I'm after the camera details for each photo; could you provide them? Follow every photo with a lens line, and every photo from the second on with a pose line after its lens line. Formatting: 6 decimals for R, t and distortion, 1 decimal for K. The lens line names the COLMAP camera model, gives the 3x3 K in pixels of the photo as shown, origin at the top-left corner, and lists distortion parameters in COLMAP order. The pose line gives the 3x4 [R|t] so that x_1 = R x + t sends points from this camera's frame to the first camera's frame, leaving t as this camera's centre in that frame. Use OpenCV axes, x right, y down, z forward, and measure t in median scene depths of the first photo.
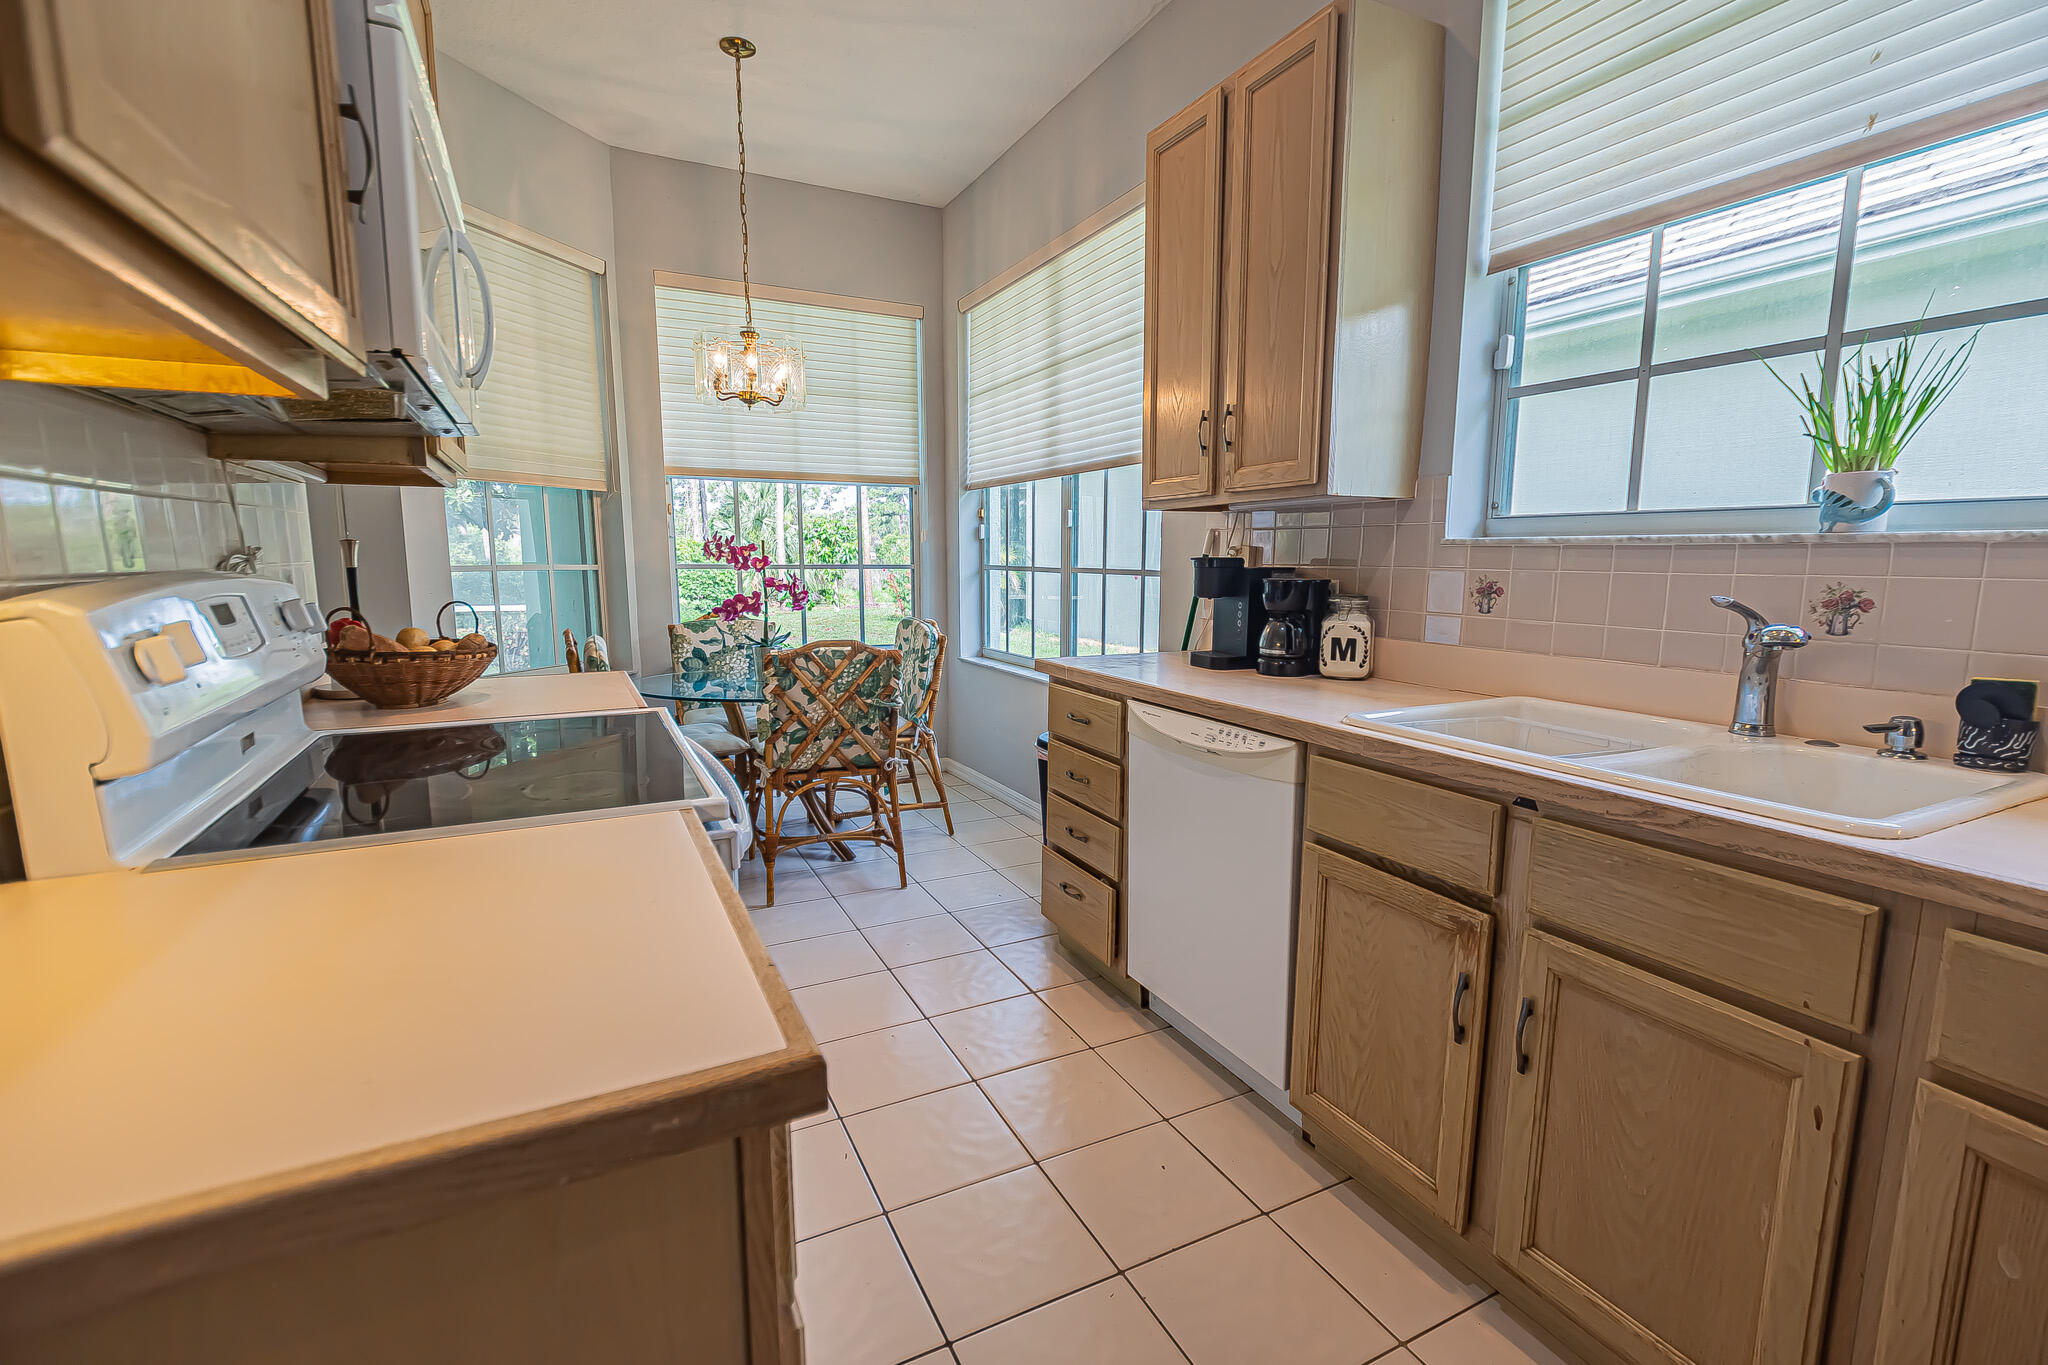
lens RADIAL K [[904.7, 0, 1046.6], [0, 904.7, 690.7], [0, 0, 1]] dist [0.000851, -0.000122]
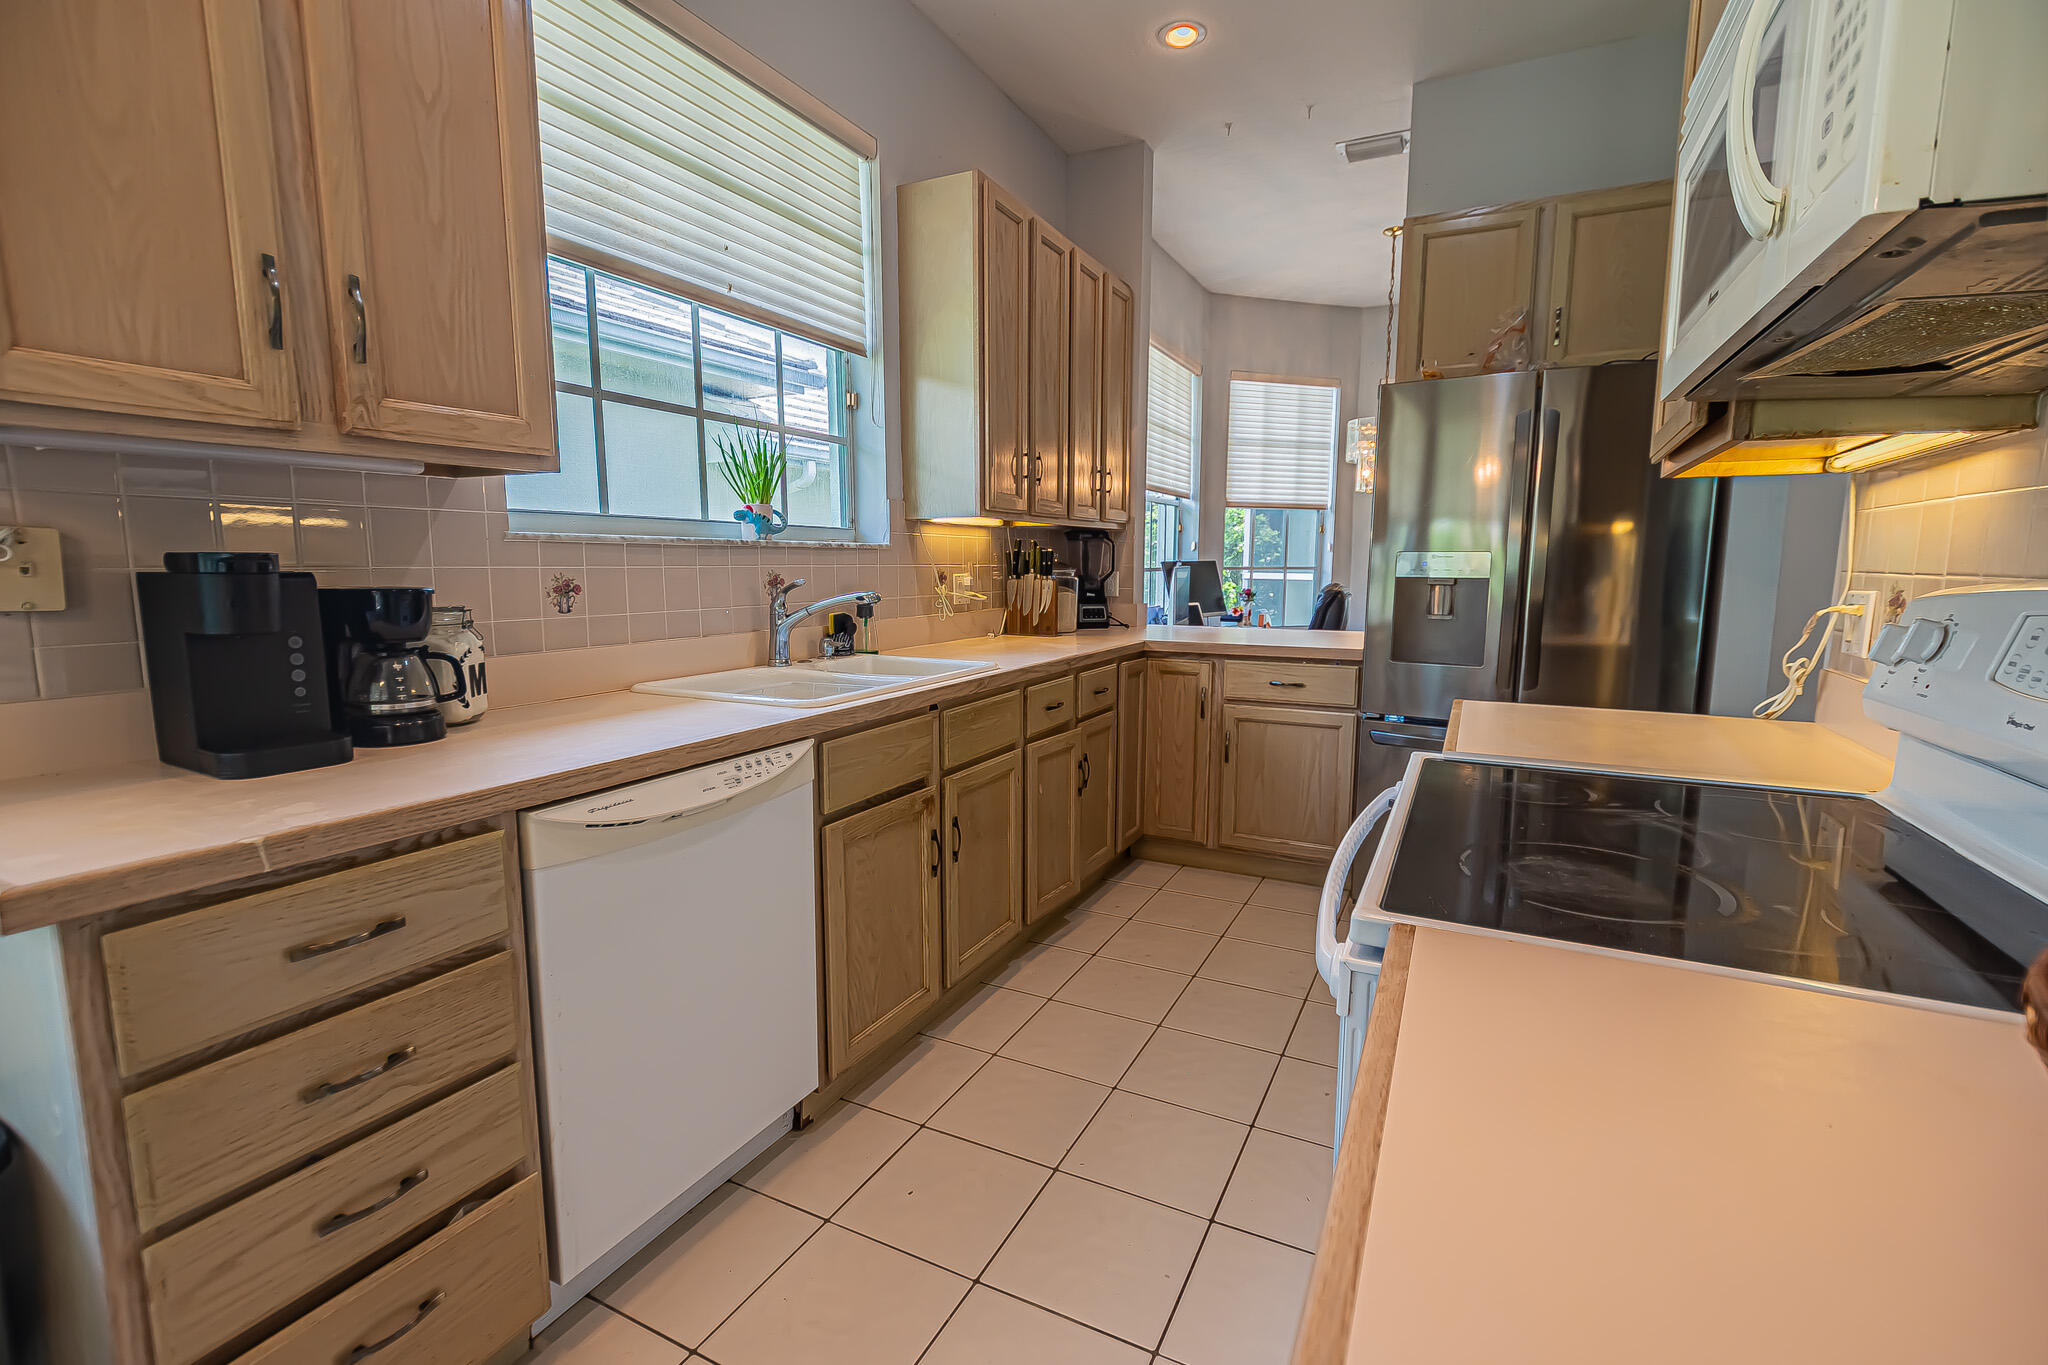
lens RADIAL K [[904.7, 0, 1046.6], [0, 904.7, 690.7], [0, 0, 1]] dist [0.000851, -0.000122]
pose [[-0.601450, -0.120083, 0.789834, -0.316749], [0.110212, 0.966715, 0.230900, -0.093526], [-0.791272, 0.225924, -0.568196, 0.637078]]
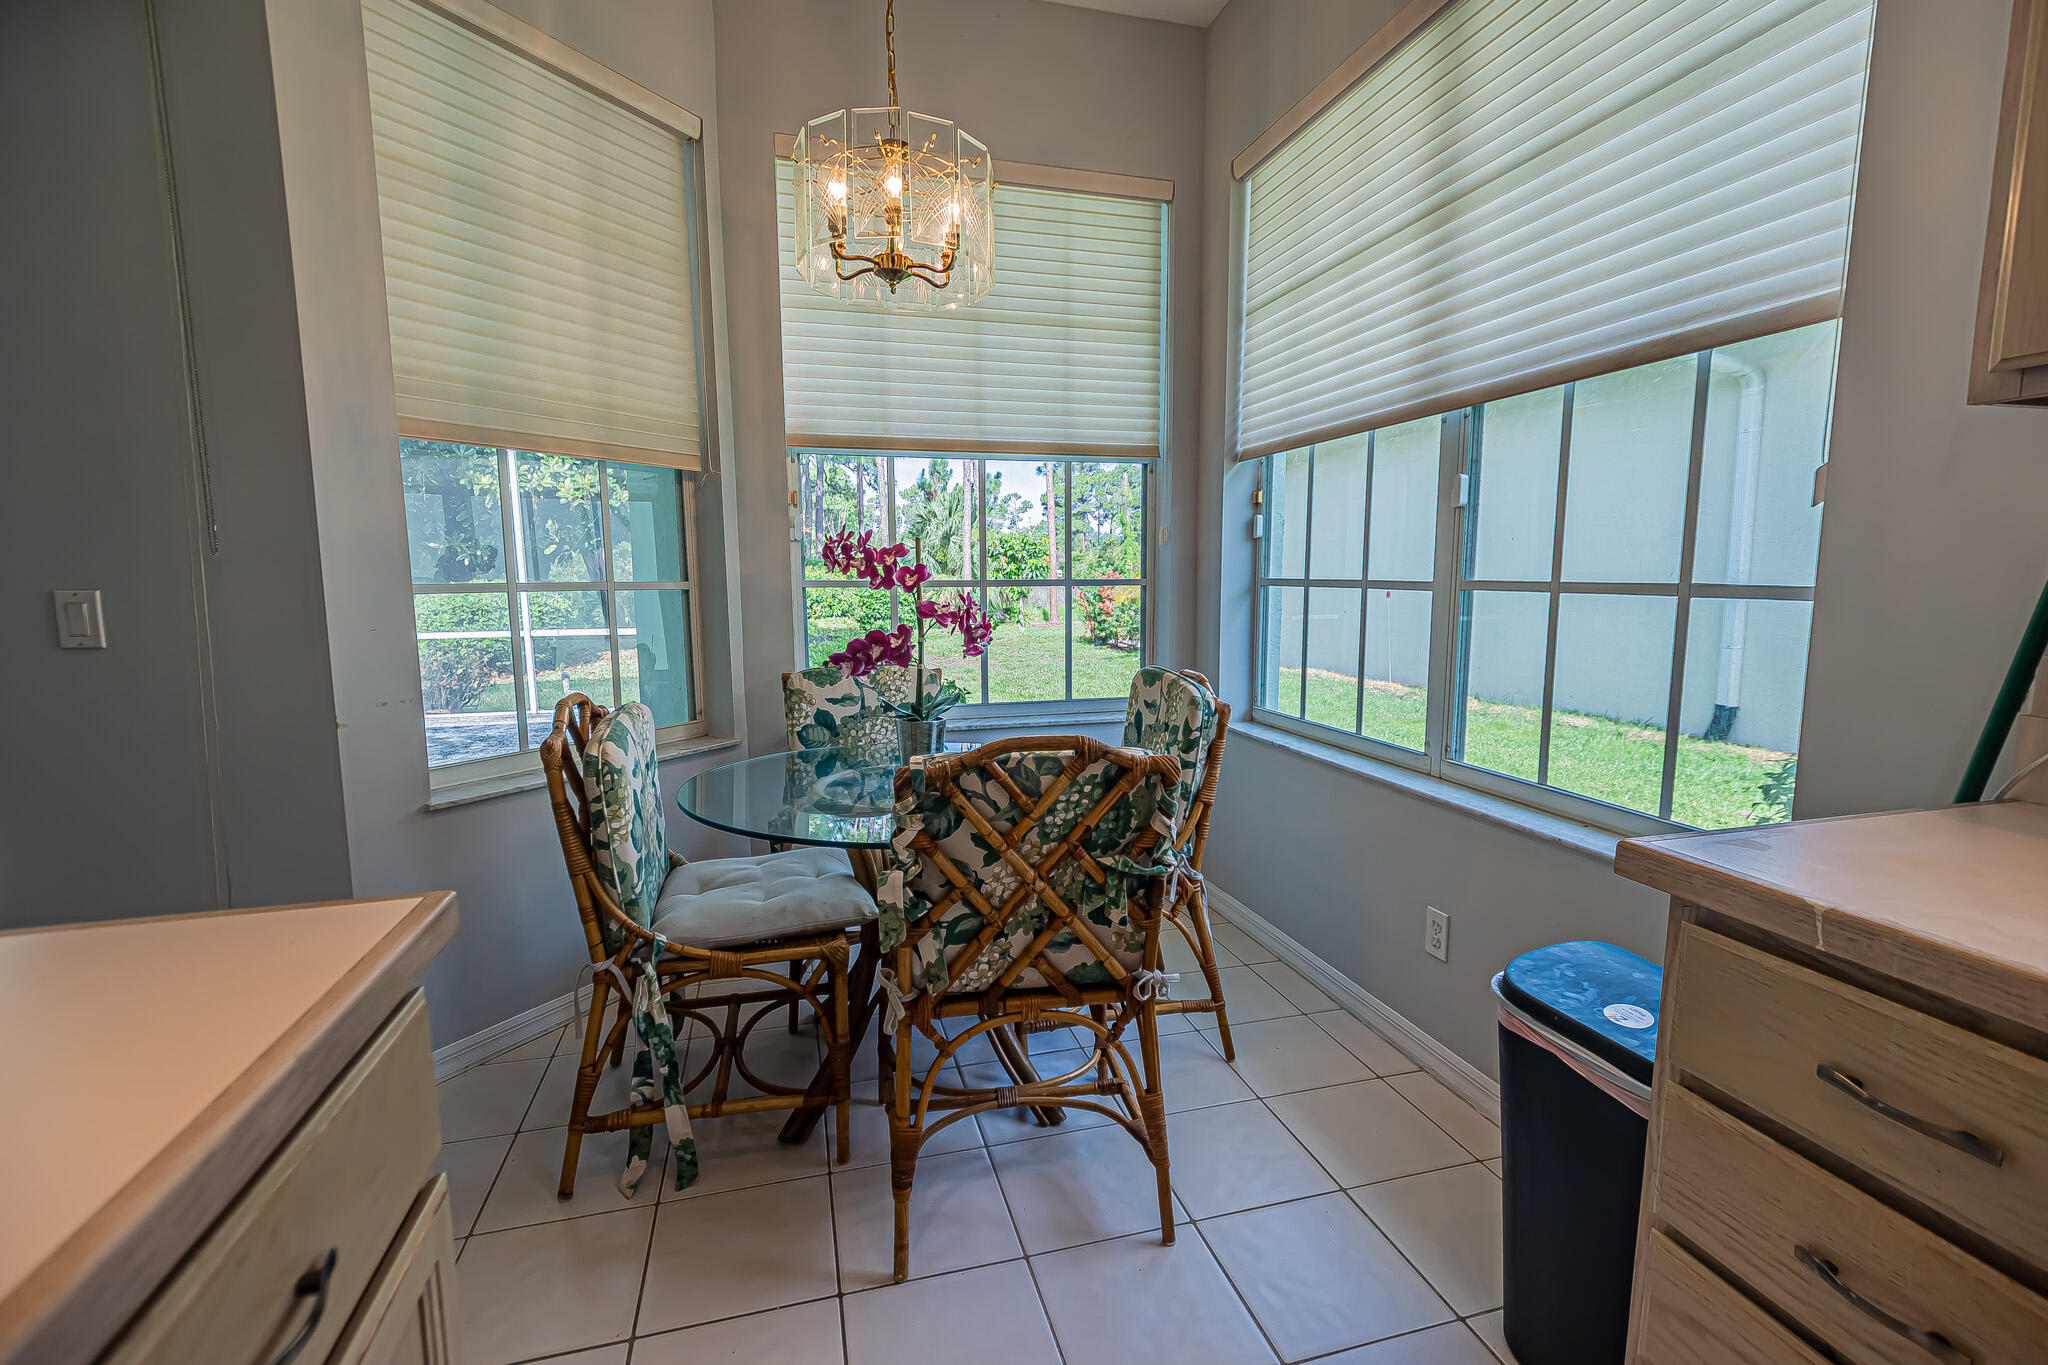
lens RADIAL K [[904.7, 0, 1046.6], [0, 904.7, 690.7], [0, 0, 1]] dist [0.000851, -0.000122]
pose [[0.980530, 0.016796, -0.195647, -0.115647], [-0.020411, 0.999656, -0.016474, -0.059497], [0.195303, 0.020147, 0.980536, 0.444939]]
